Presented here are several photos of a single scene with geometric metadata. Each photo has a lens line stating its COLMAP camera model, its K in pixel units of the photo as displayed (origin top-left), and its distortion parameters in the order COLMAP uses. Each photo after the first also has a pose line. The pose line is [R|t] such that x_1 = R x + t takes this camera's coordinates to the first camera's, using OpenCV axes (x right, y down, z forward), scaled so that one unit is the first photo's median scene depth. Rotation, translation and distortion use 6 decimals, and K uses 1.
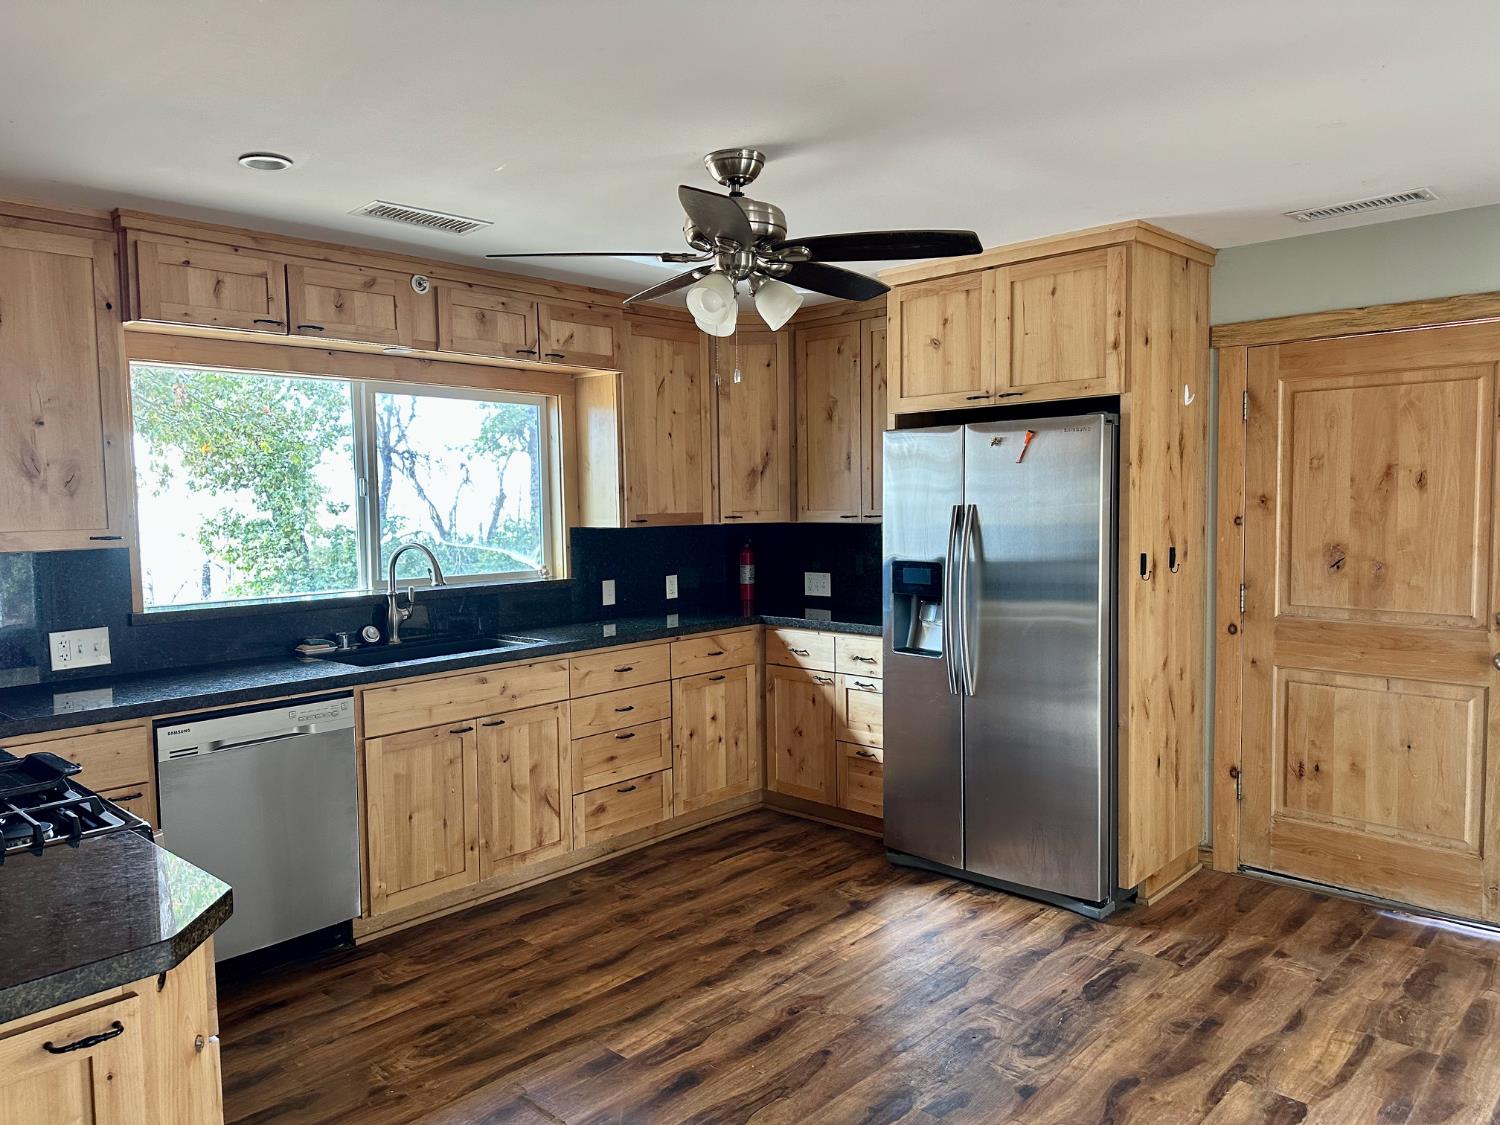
lens RADIAL K [[1040.2, 0, 750.0], [0, 1040.2, 562.5], [0, 0, 1]] dist [0.067968, -0.002239]
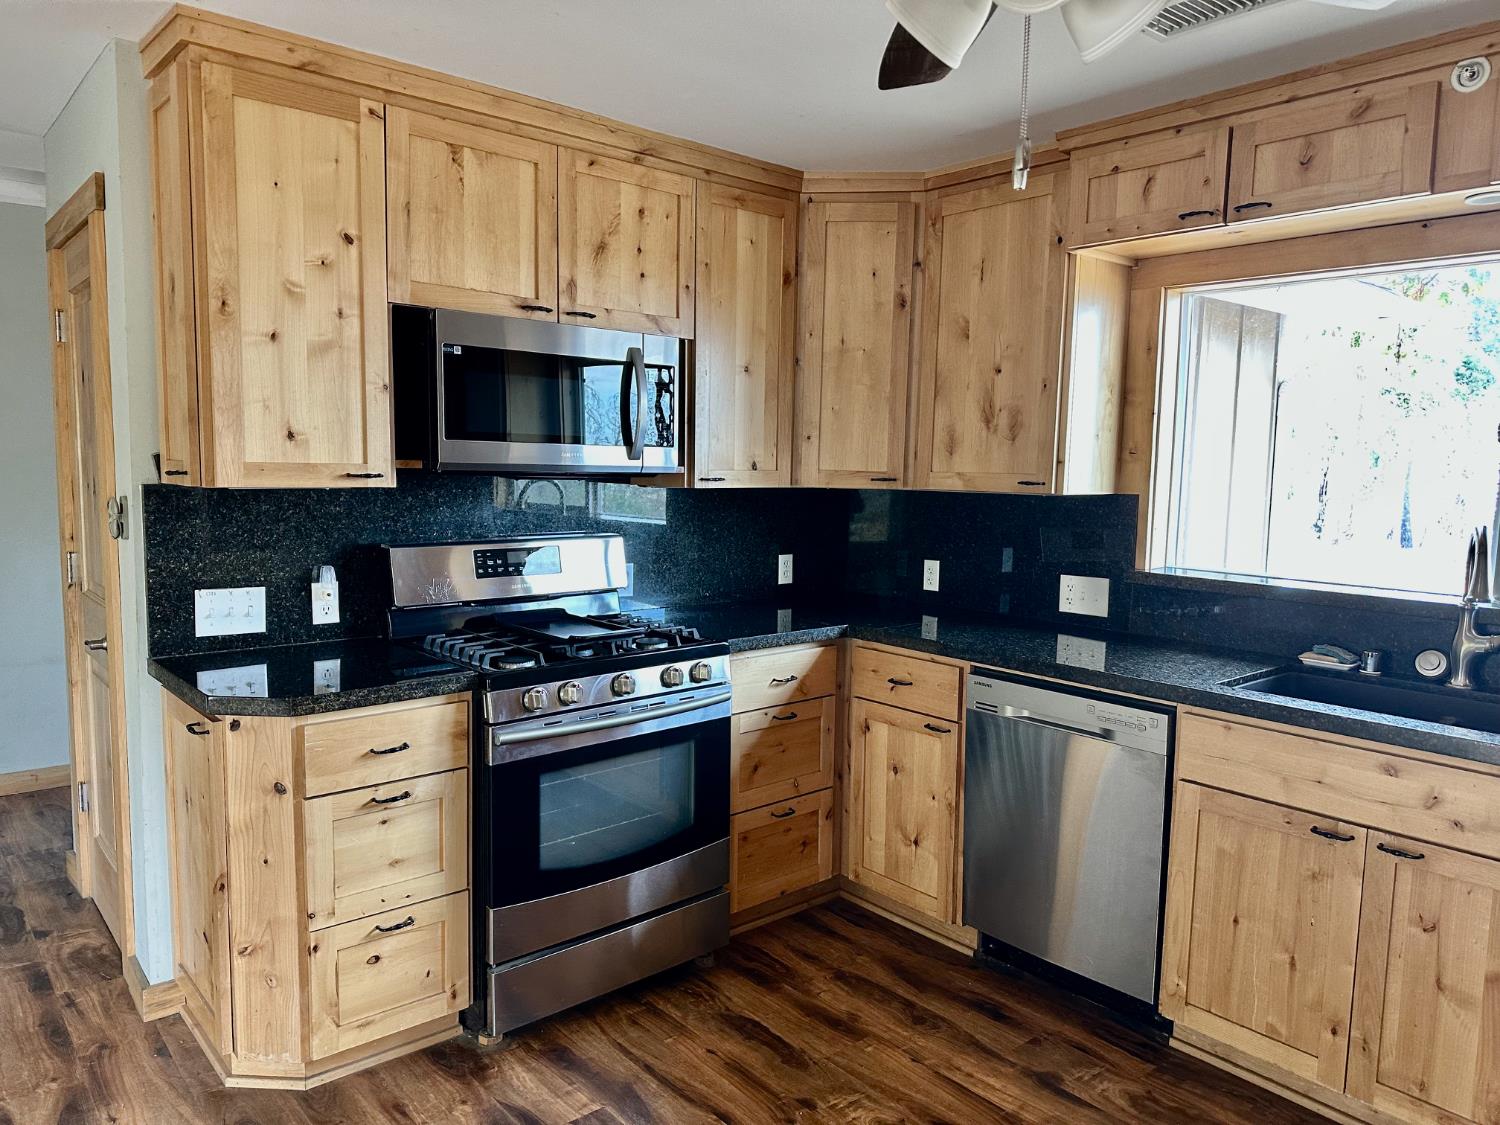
lens RADIAL K [[1062.6, 0, 751.3], [0, 1062.6, 575.9], [0, 0, 1]] dist [0.075055, -0.096047]
pose [[-0.095869, 0.127568, -0.987186, 0.373341], [-0.081989, 0.987372, 0.135554, -0.046208], [0.992011, 0.093934, -0.084199, 0.752140]]
